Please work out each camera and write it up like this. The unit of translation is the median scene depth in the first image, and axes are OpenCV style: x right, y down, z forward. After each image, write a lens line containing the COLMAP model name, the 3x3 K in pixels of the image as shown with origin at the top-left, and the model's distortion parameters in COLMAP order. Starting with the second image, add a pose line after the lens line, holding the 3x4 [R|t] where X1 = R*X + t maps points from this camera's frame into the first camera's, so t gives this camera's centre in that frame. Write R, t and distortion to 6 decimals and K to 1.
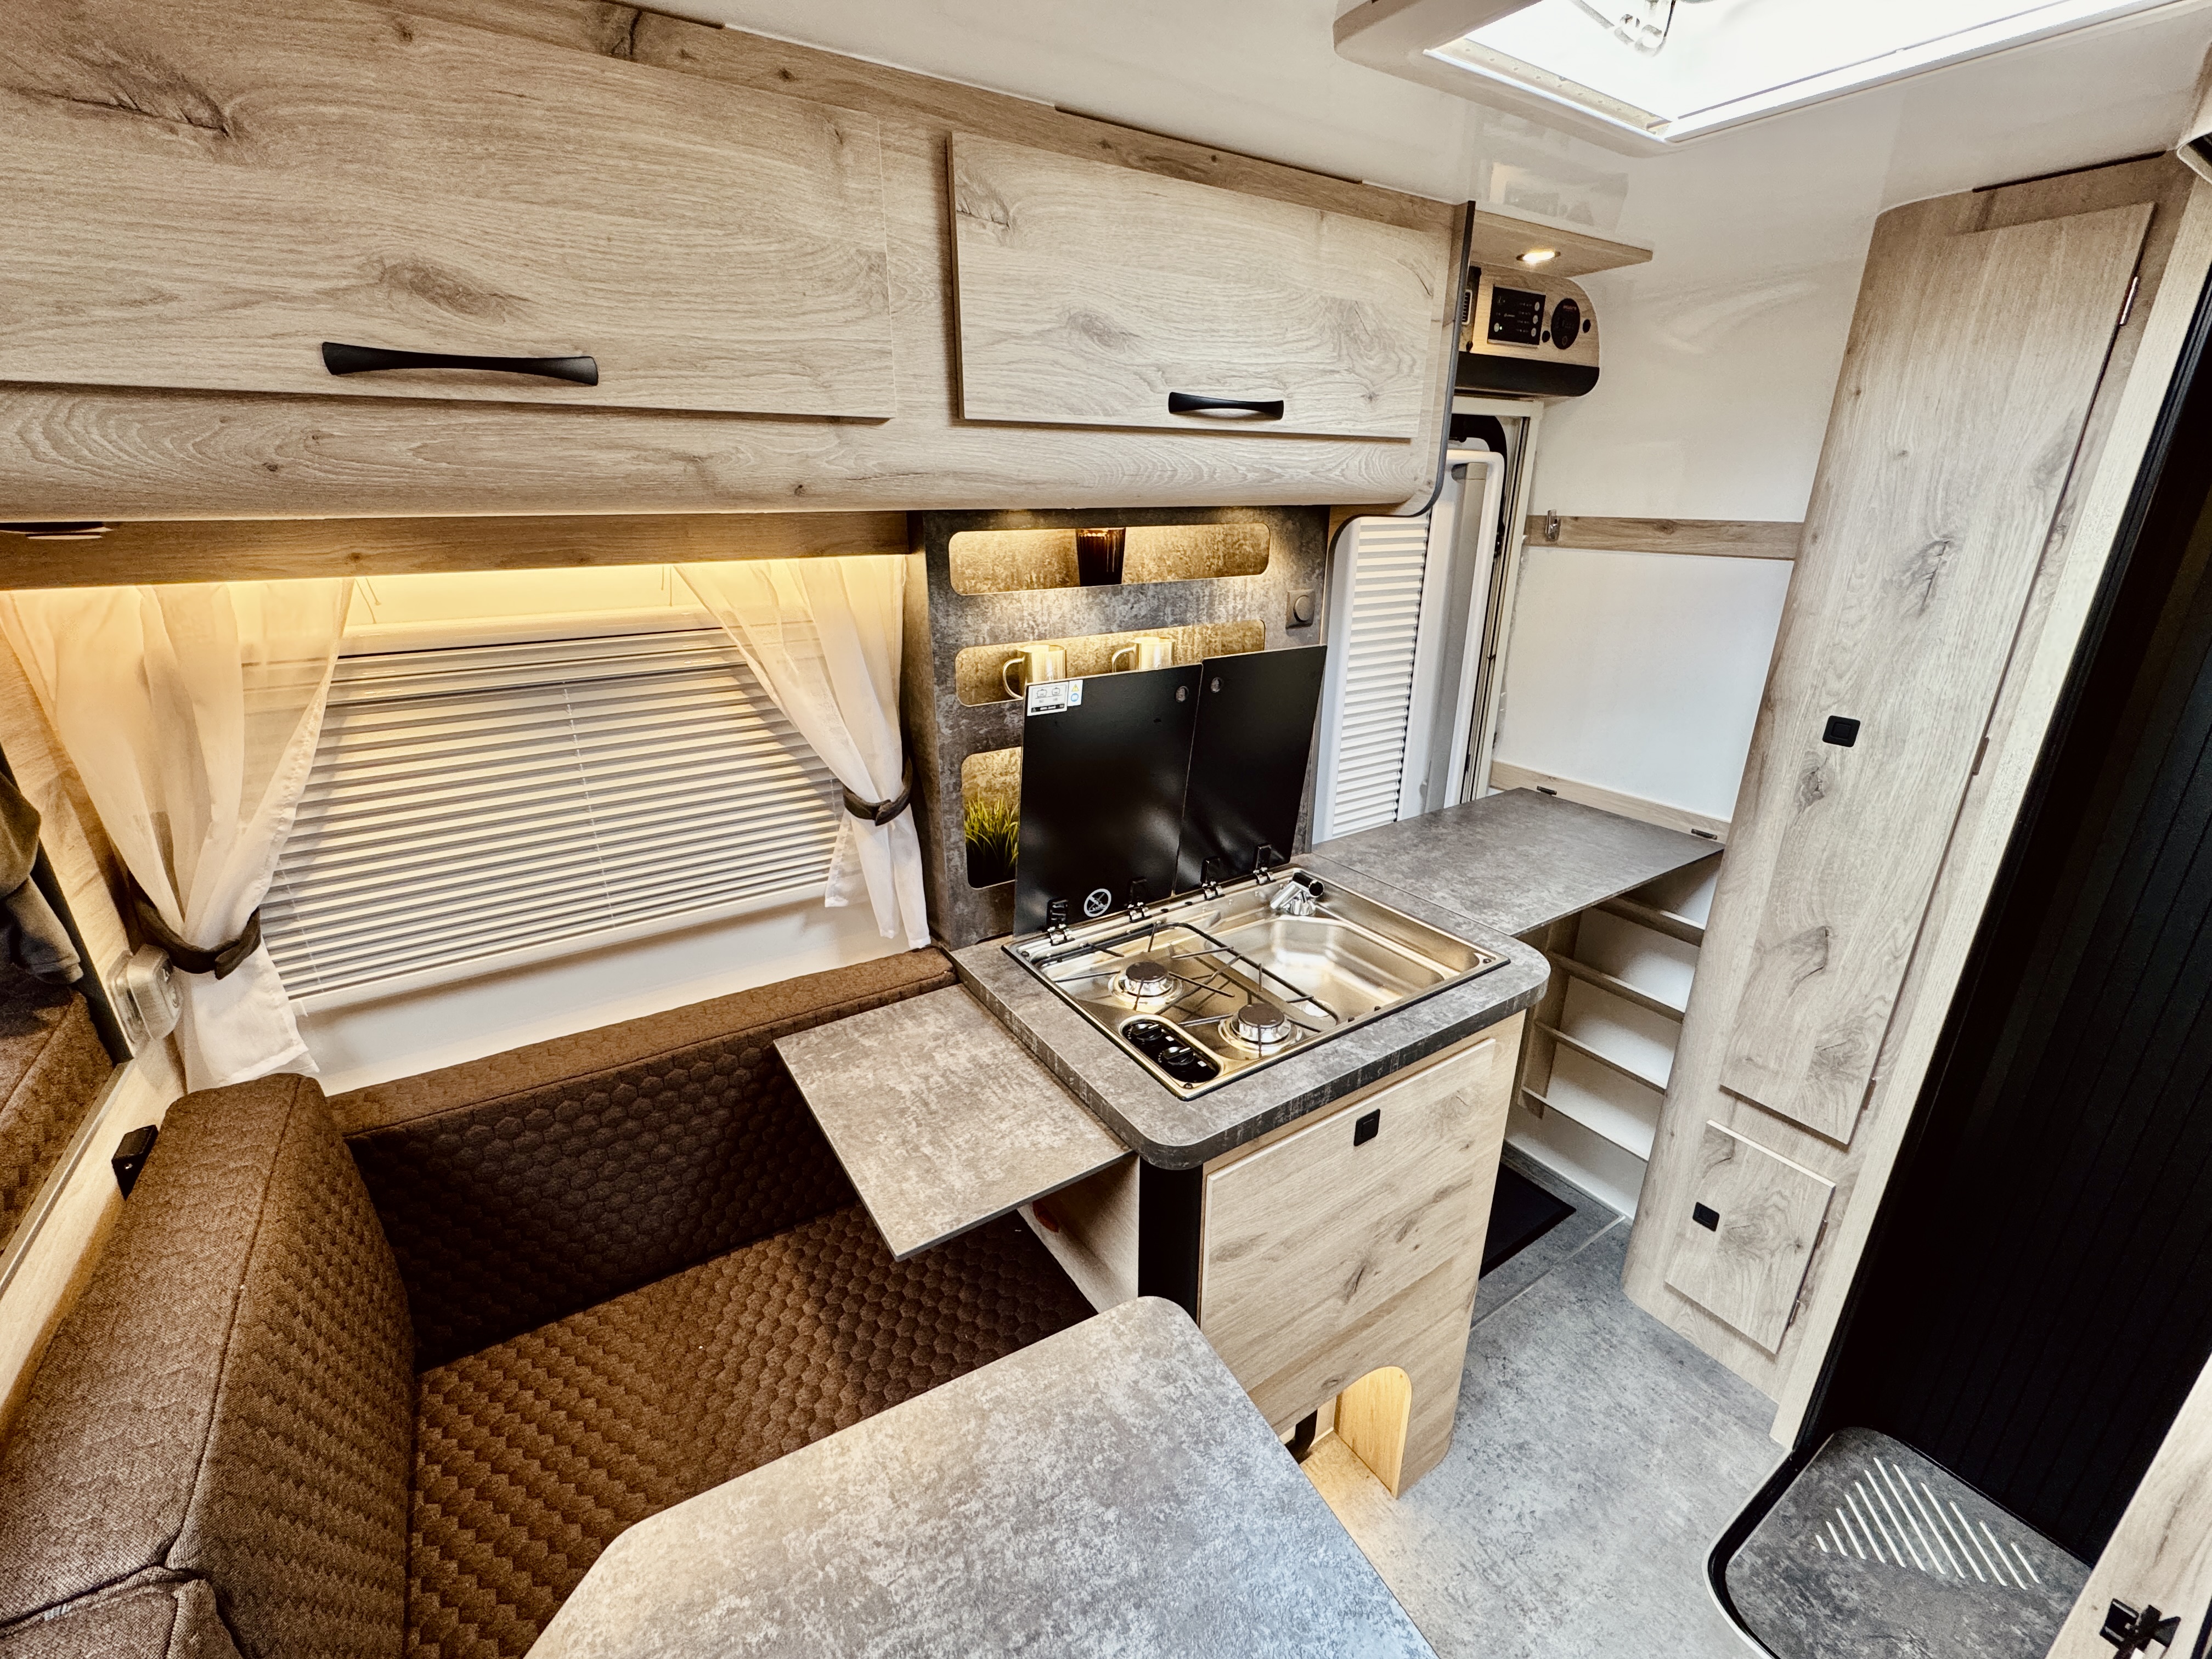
lens RADIAL K [[931.0, 0, 1103.3], [0, 931.0, 825.2], [0, 0, 1]] dist [-0.003436, 0.000024]
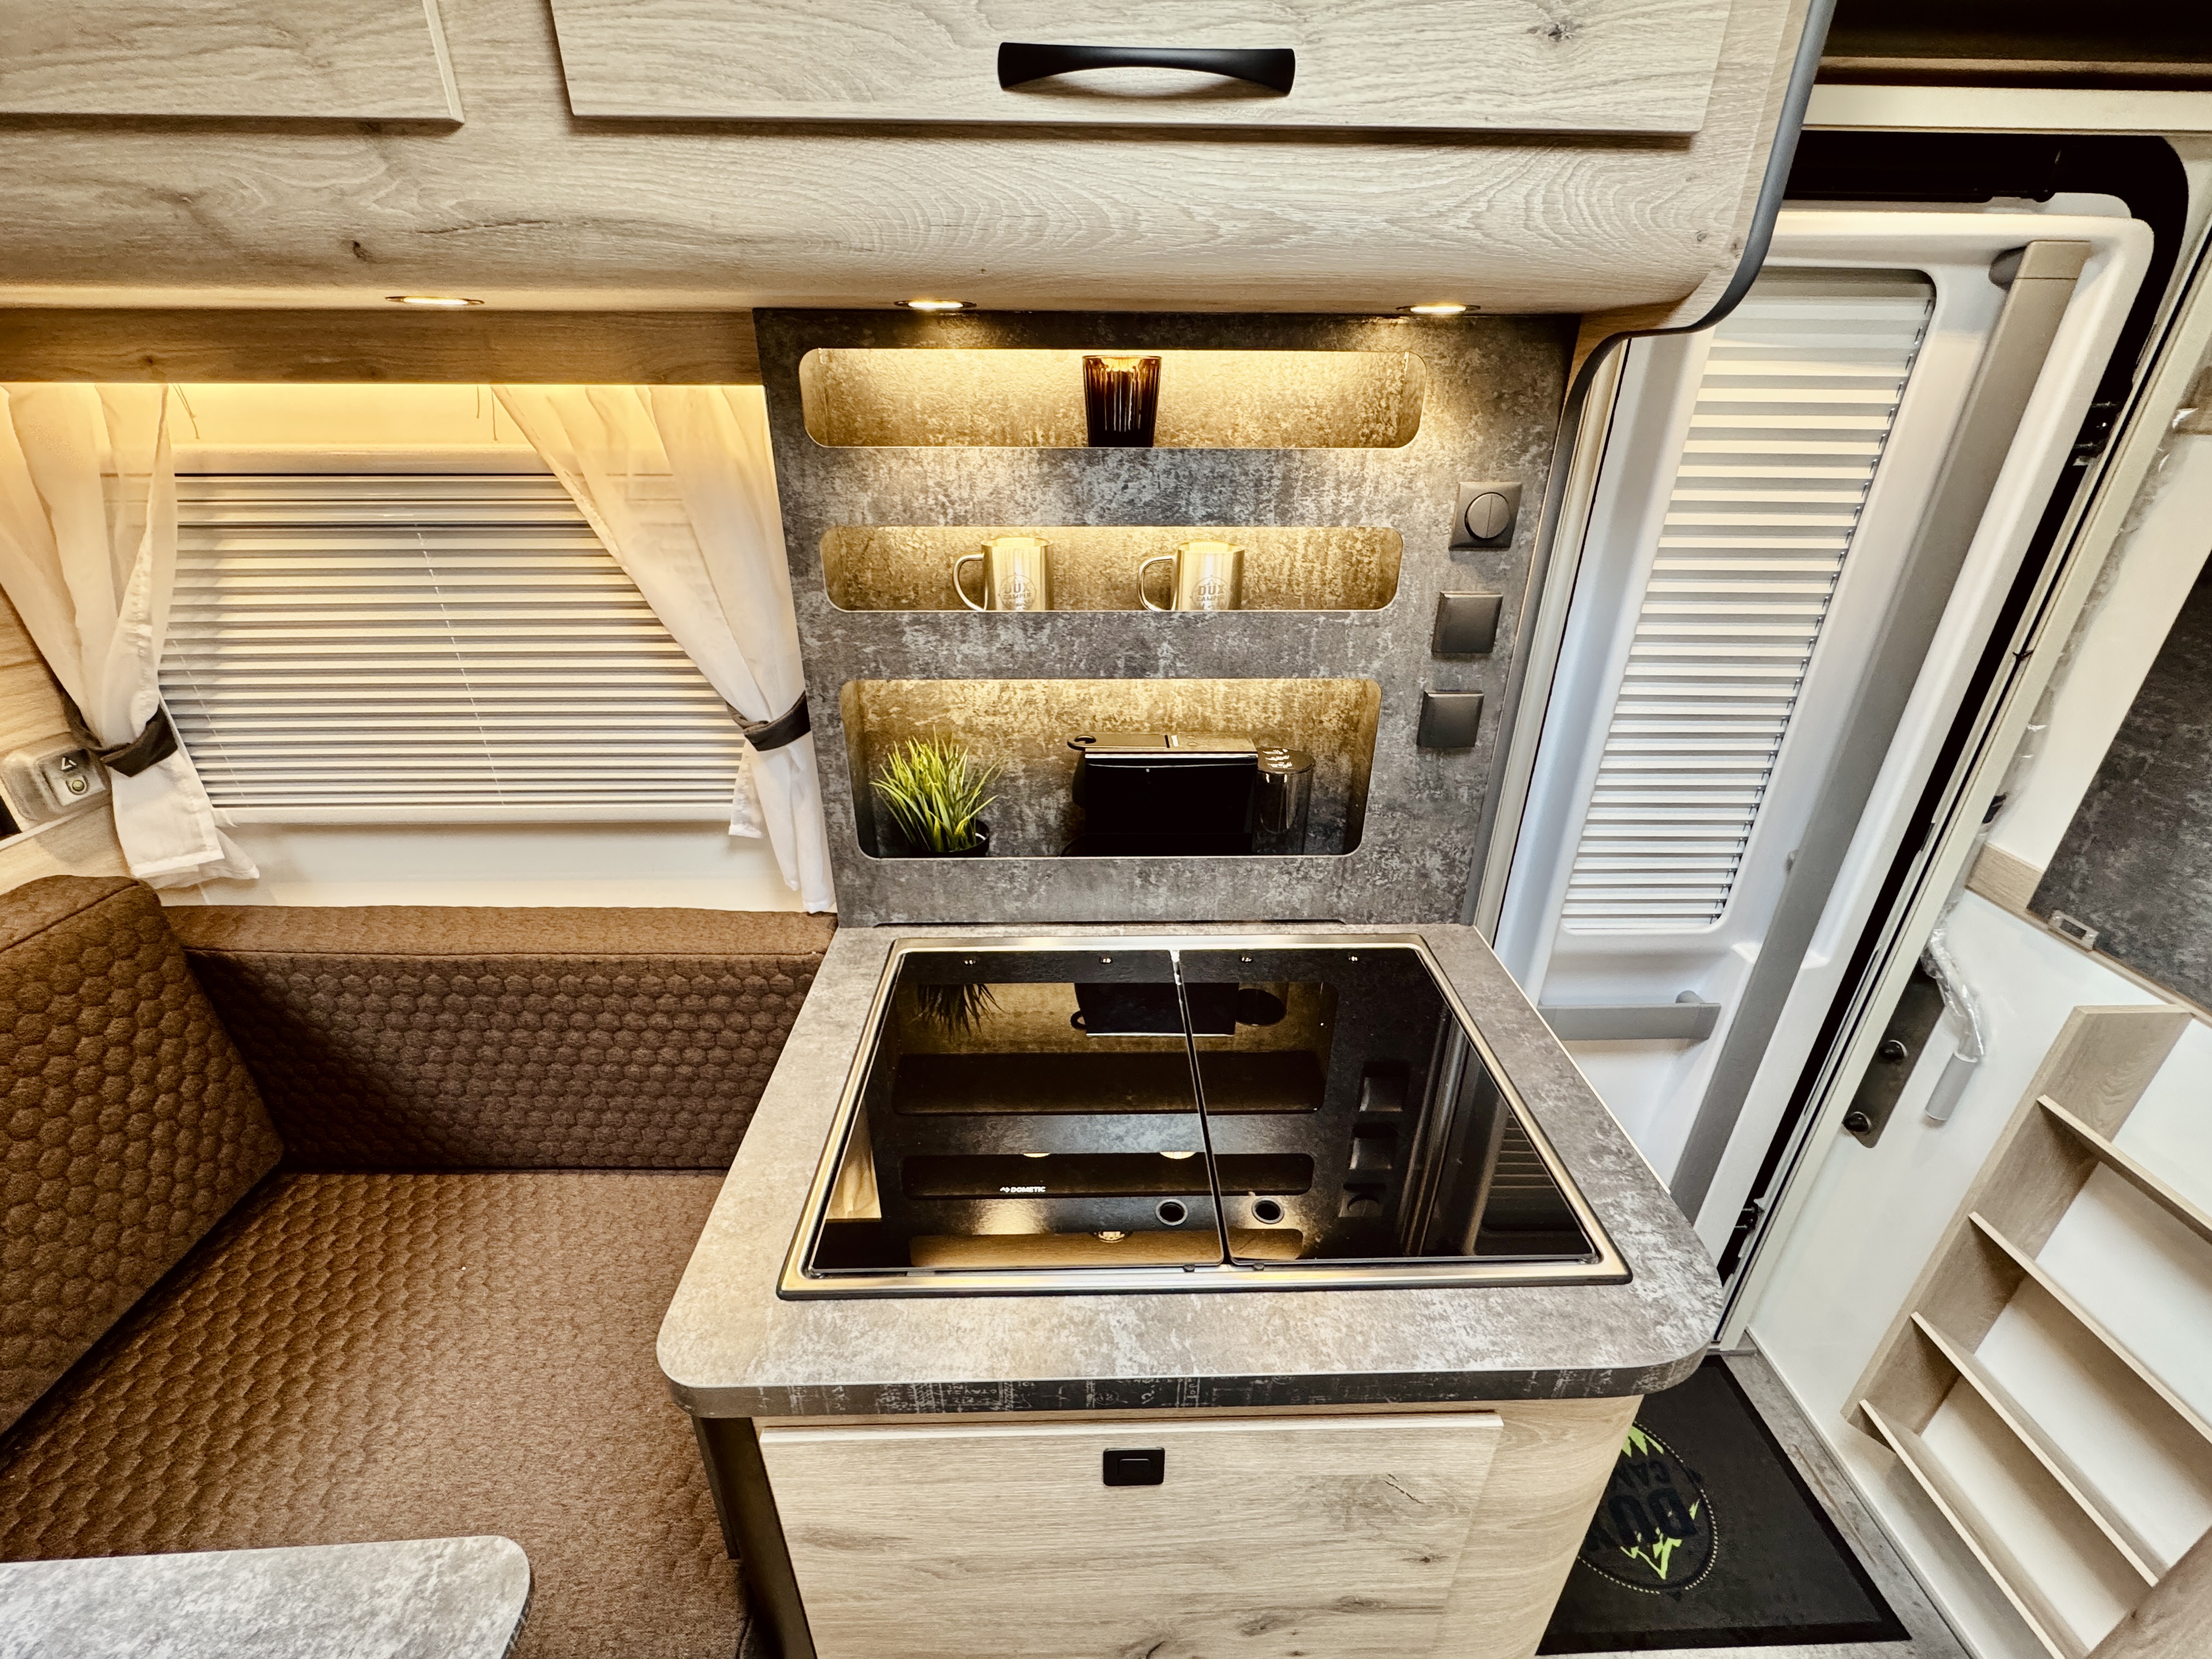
lens RADIAL K [[914.3, 0, 1104.6], [0, 914.3, 825.2], [0, 0, 1]] dist [-0.003594, -0.000102]
pose [[0.850814, 0.234195, -0.470391, 0.393363], [-0.185056, 0.971381, 0.148907, -0.110415], [0.491803, -0.039644, 0.869804, 0.486335]]
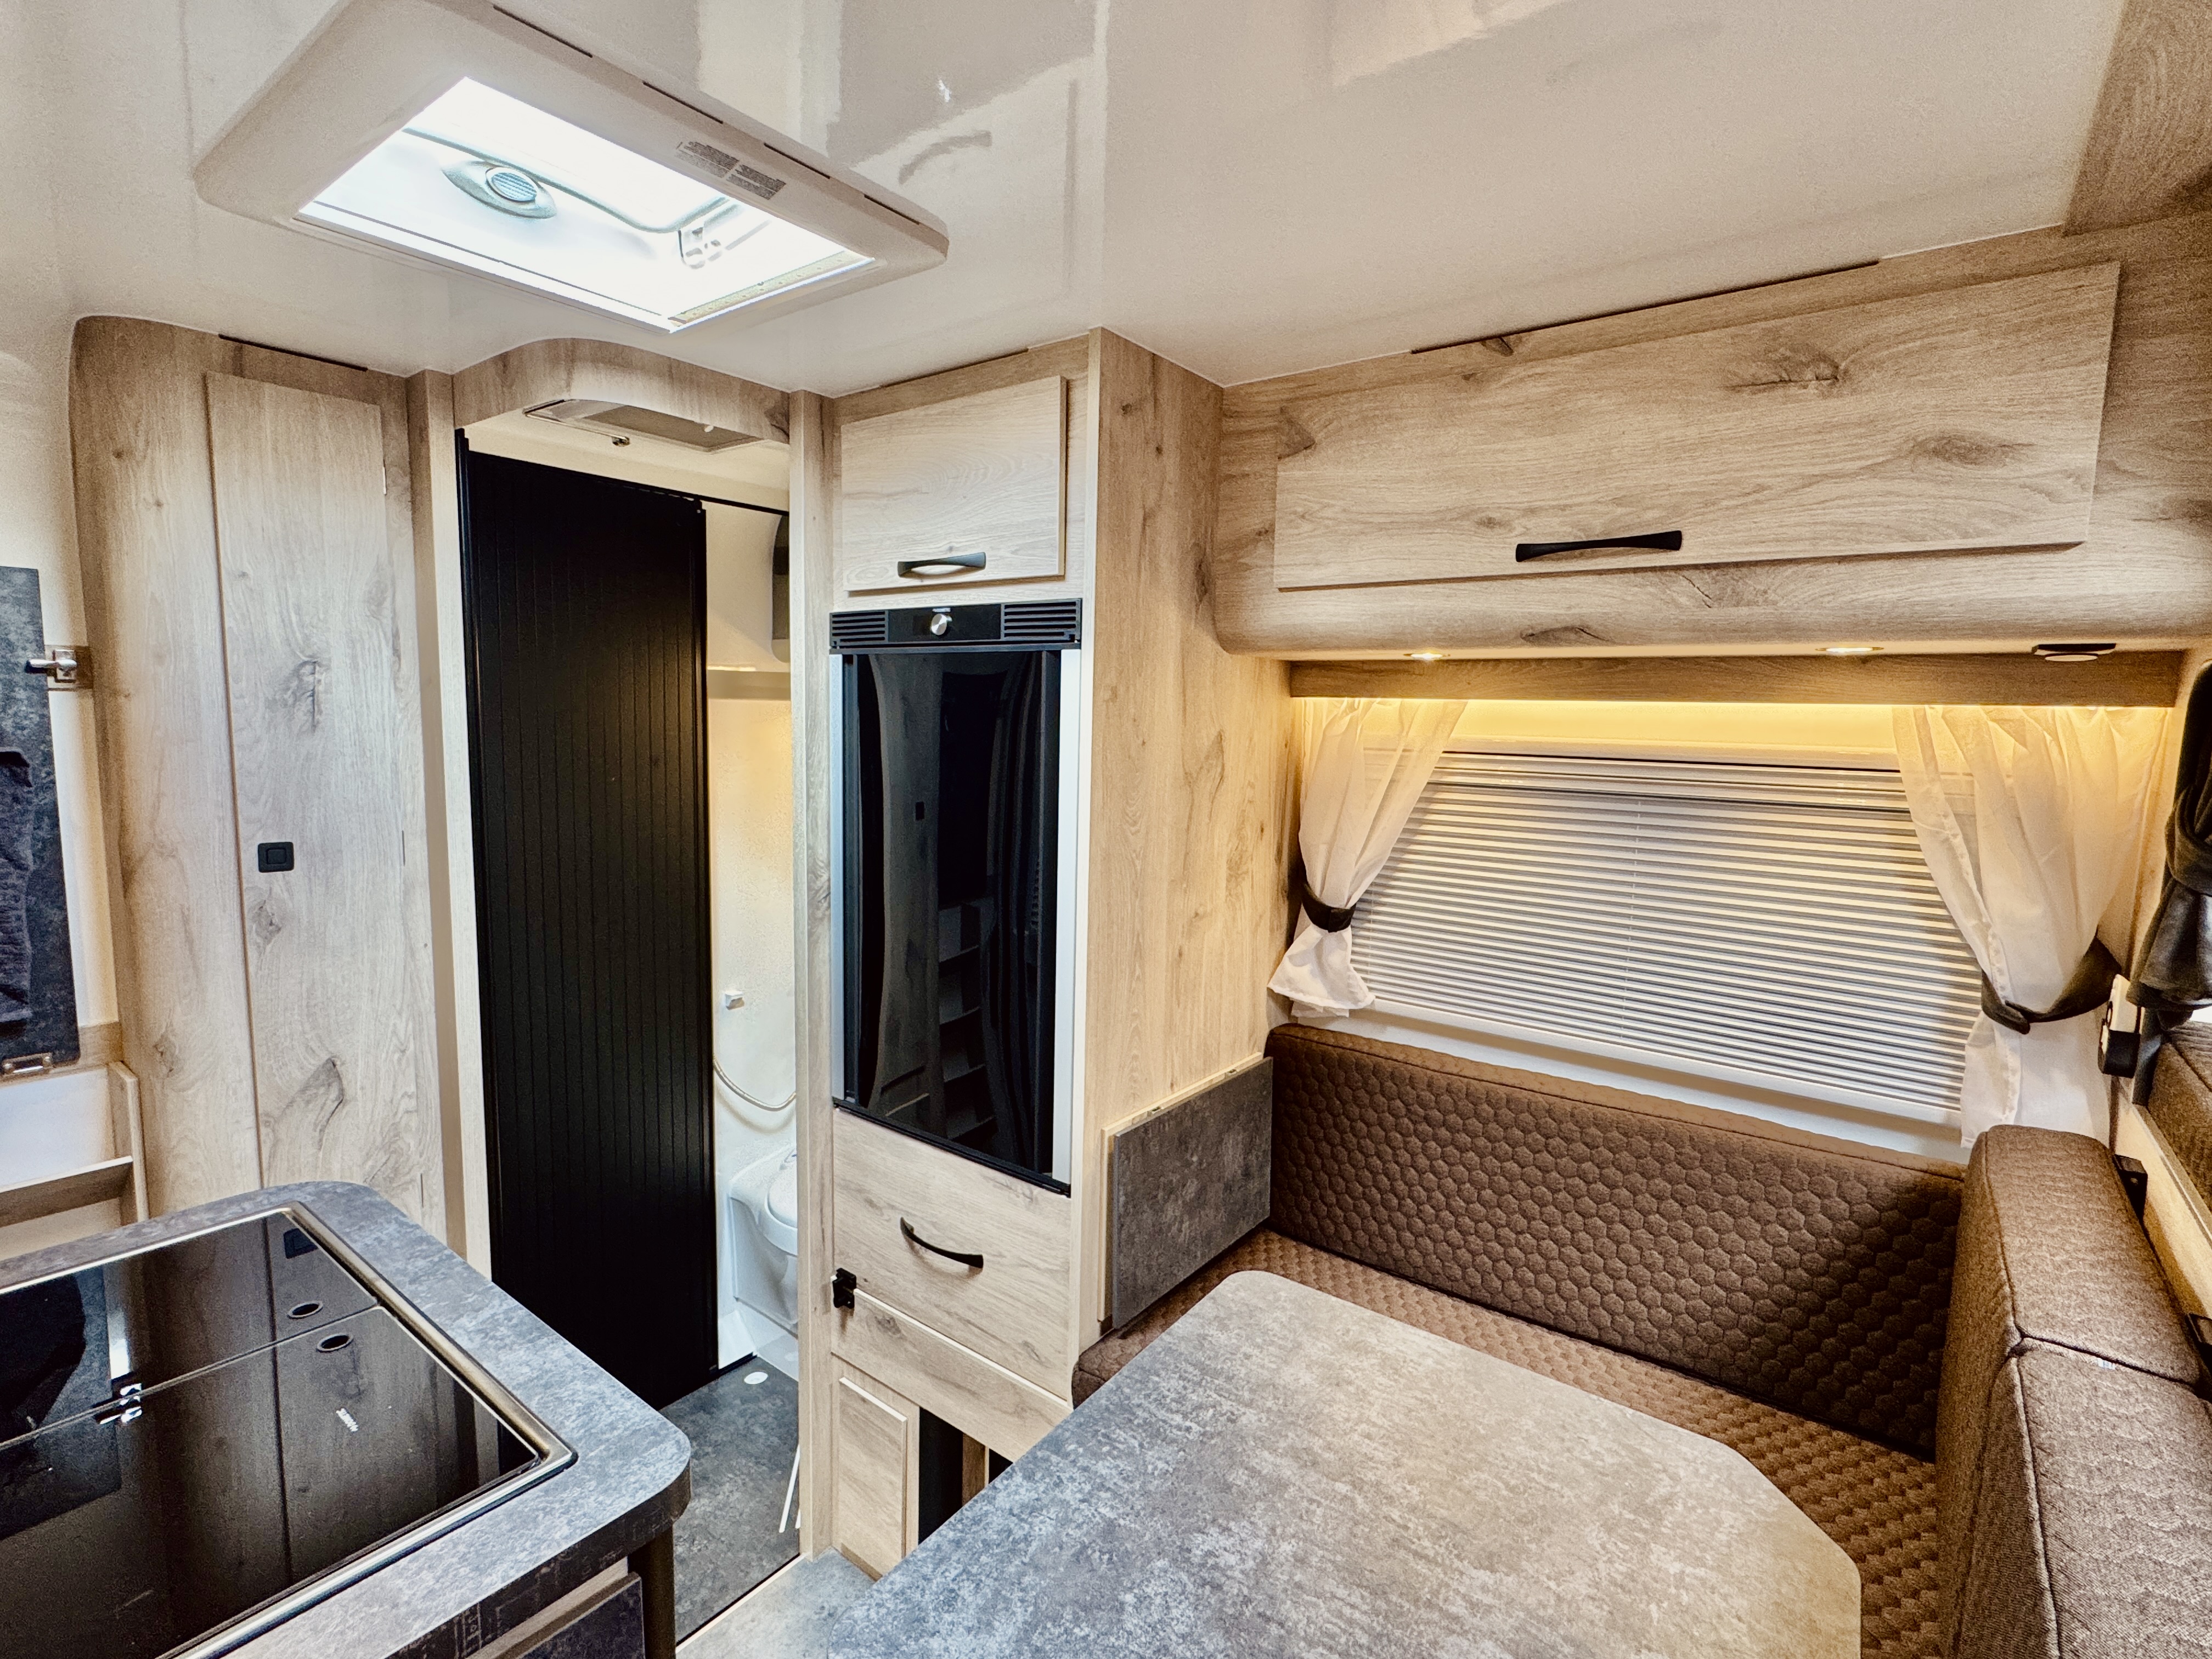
lens RADIAL K [[1054.4, 0, 1100.6], [0, 1054.4, 824.1], [0, 0, 1]] dist [-0.002571, 0.000731]
pose [[-0.328983, -0.109529, 0.937962, -0.527903], [0.299534, 0.929858, 0.213642, -0.122920], [-0.895572, 0.351236, -0.273100, 0.595560]]
